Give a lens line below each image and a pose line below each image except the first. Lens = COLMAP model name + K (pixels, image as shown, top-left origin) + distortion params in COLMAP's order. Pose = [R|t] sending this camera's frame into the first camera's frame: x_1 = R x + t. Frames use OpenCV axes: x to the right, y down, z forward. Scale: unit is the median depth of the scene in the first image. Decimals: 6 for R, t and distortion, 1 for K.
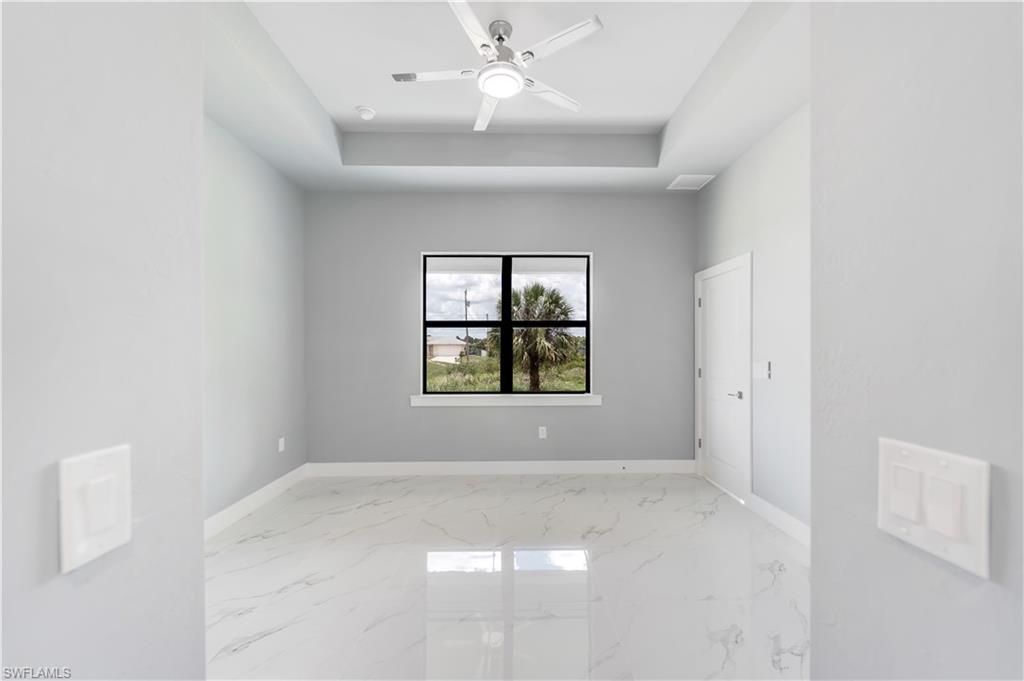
lens RADIAL K [[420.7, 0, 511.8], [0, 420.7, 347.0], [0, 0, 1]] dist [0.006193, 0.000194]
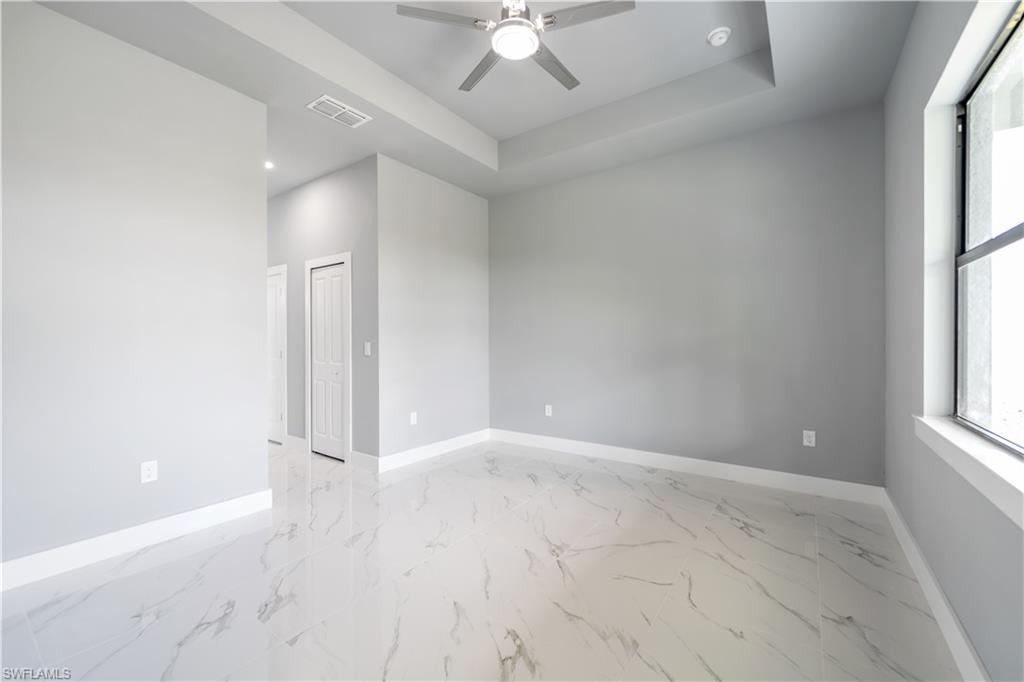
lens RADIAL K [[415.2, 0, 513.4], [0, 415.2, 338.9], [0, 0, 1]] dist [0.001760, -0.000594]
pose [[-0.596215, -0.002699, -0.802821, 0.562591], [0.006465, 0.999946, -0.008163, 0.039178], [0.802799, -0.010058, -0.596165, 1.192381]]
